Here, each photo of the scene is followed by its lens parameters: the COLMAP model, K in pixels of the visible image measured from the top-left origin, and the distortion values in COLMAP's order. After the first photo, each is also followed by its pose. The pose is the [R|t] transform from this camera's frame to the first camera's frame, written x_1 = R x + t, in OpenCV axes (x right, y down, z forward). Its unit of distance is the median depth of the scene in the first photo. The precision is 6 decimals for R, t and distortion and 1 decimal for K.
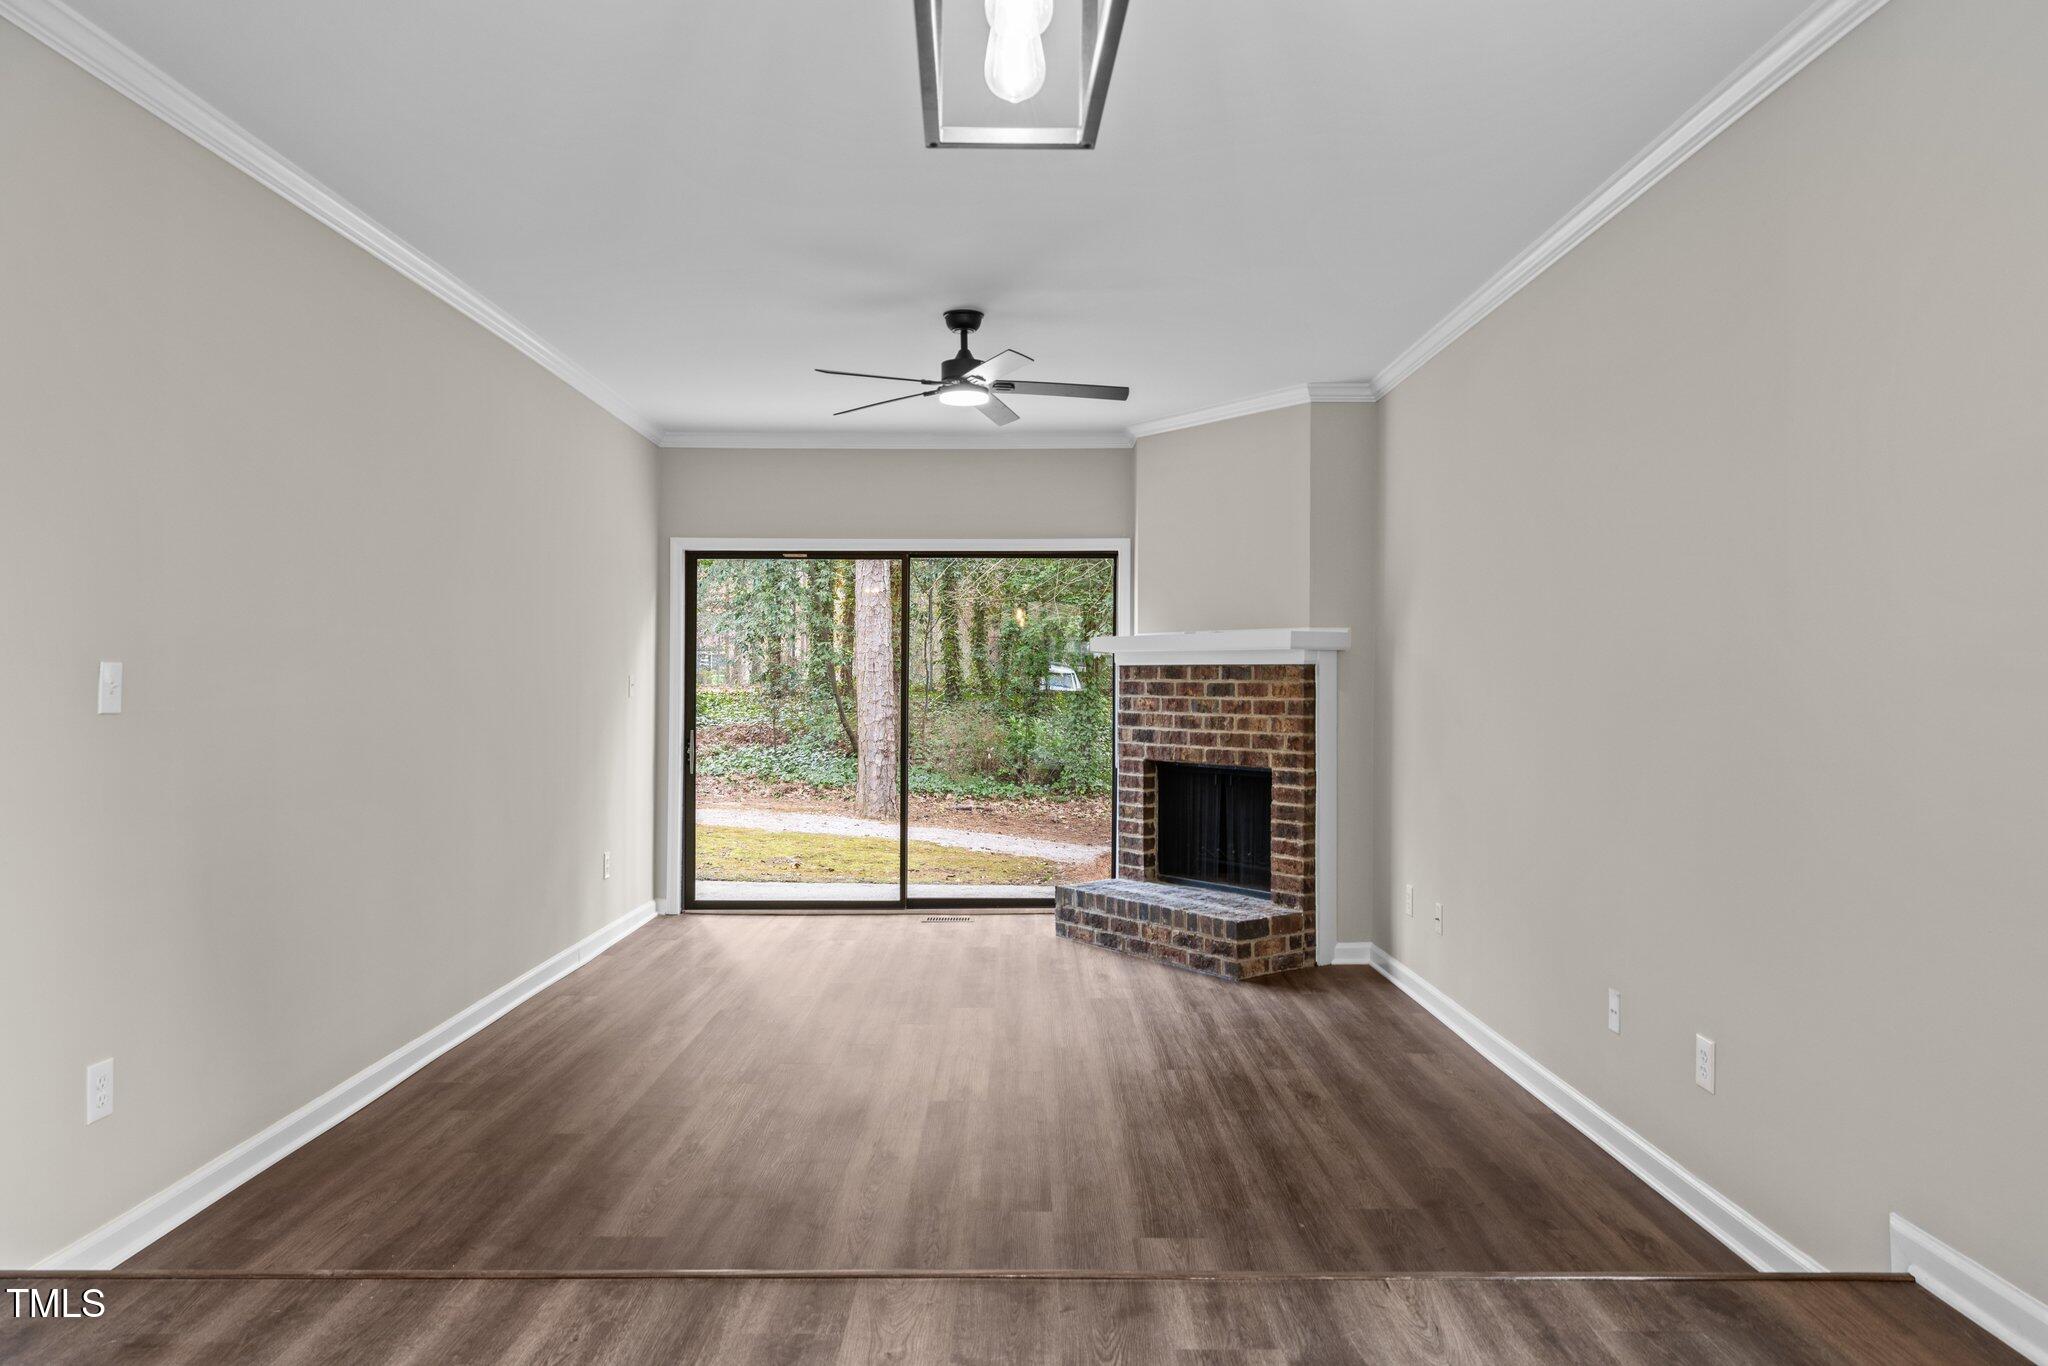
lens RADIAL K [[1355.6, 0, 1025.5], [0, 1355.6, 661.6], [0, 0, 1]] dist [-0.003851, 0.002086]
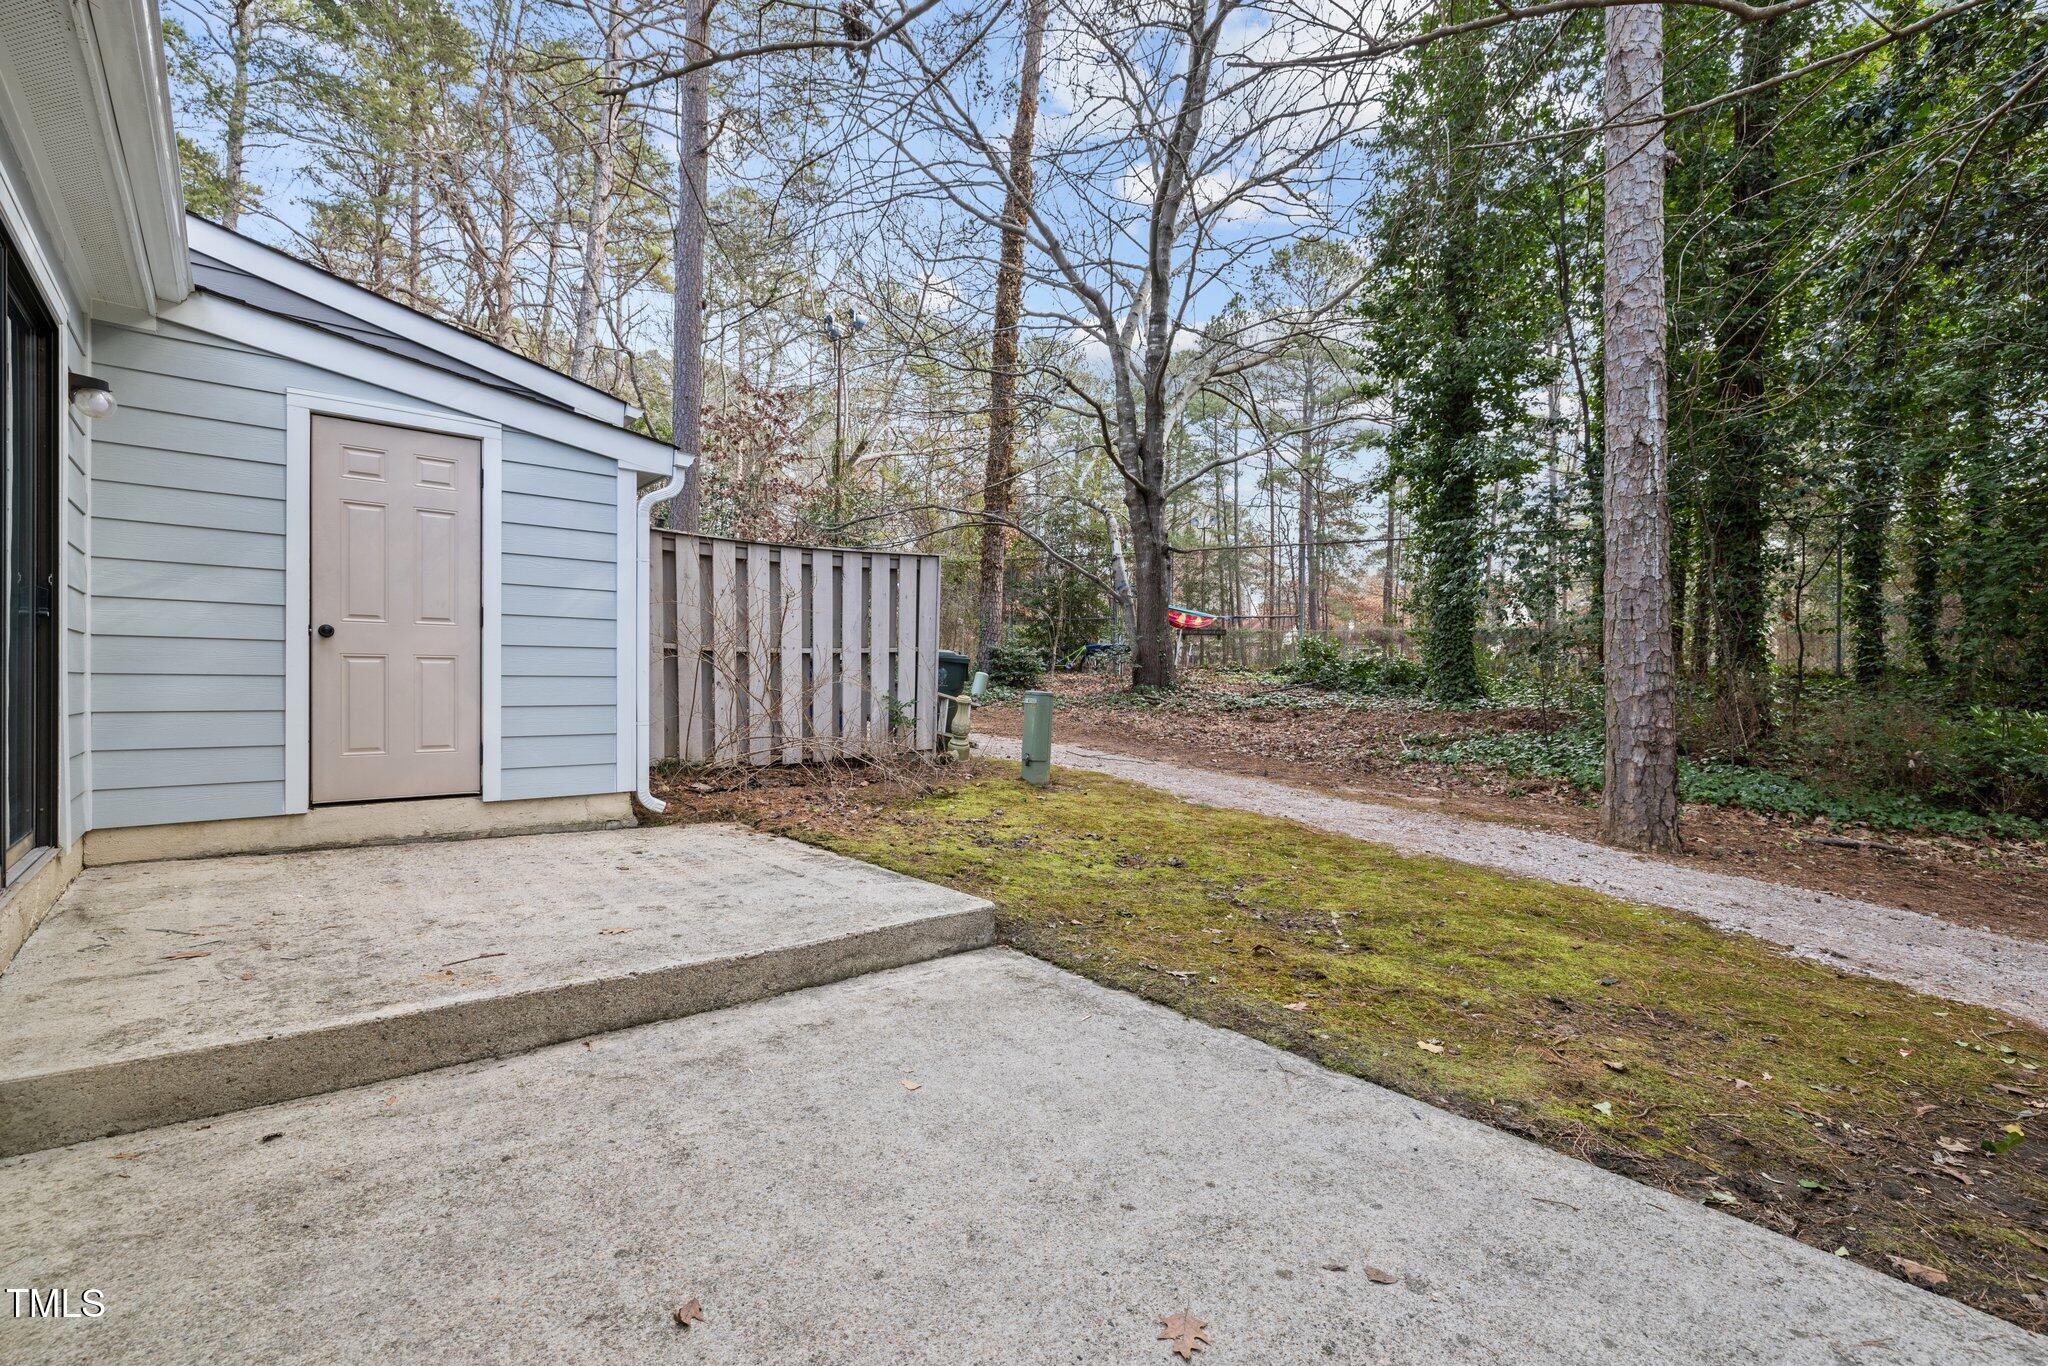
lens RADIAL K [[888.0, 0, 1020.7], [0, 888.0, 688.3], [0, 0, 1]] dist [-0.000160, -0.000030]
pose [[0.656021, 0.008893, -0.754690, 0.040357], [0.002991, 0.999892, 0.014383, 0.081015], [0.754737, -0.011693, 0.655923, 1.233032]]
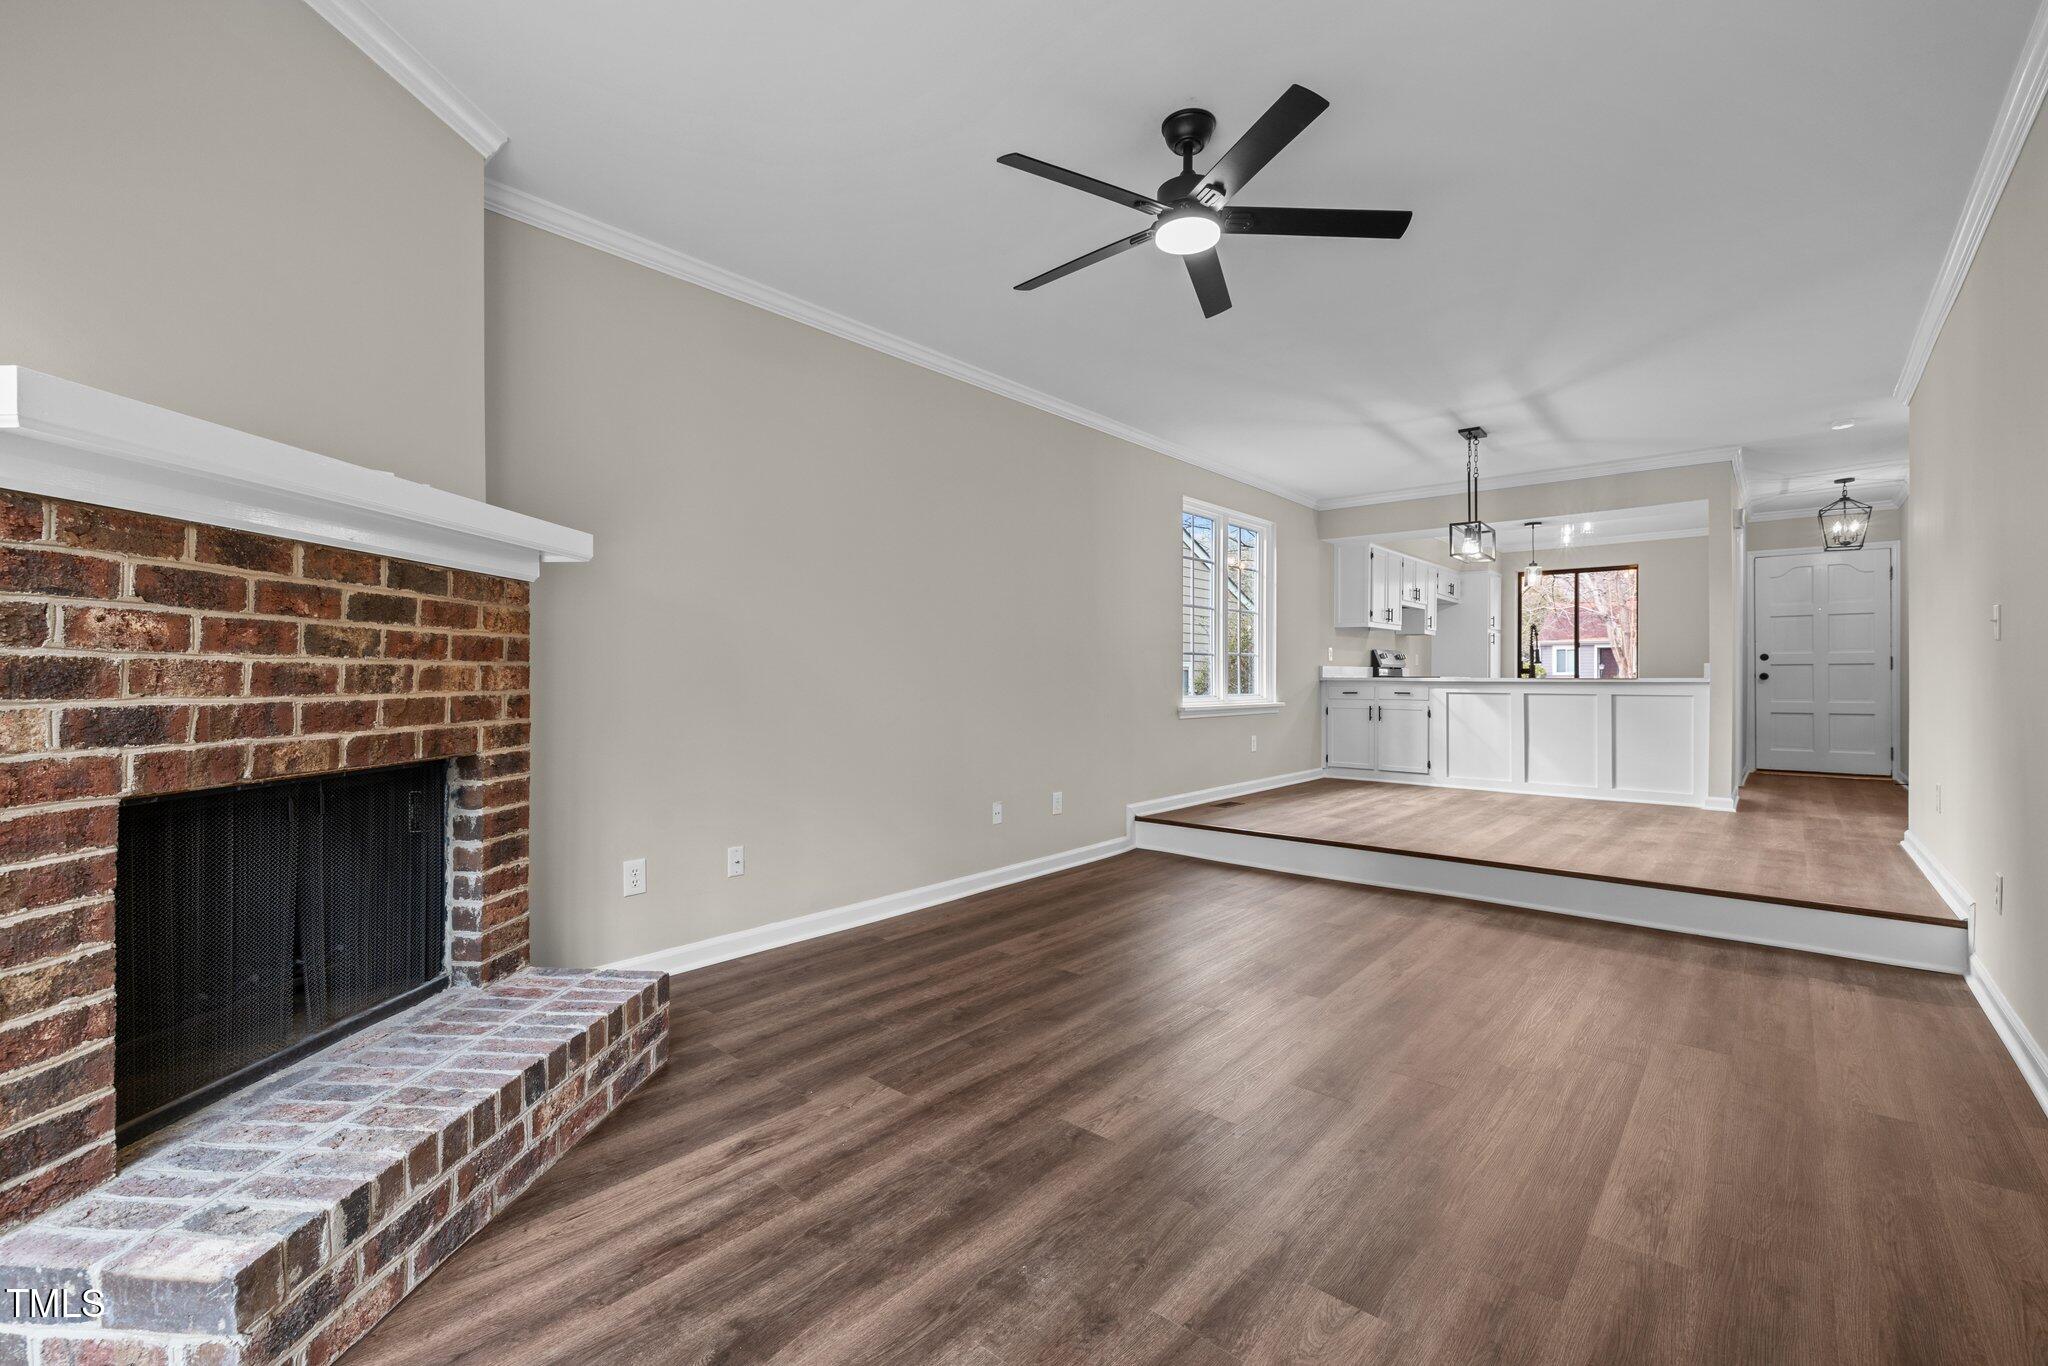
lens RADIAL K [[865.5, 0, 1019.2], [0, 865.5, 681.6], [0, 0, 1]] dist [0.000643, 0.000427]
pose [[-0.747352, -0.007945, 0.664381, -0.226403], [-0.014282, 0.999890, -0.004109, 0.044535], [-0.664275, -0.012560, -0.747383, 1.081637]]
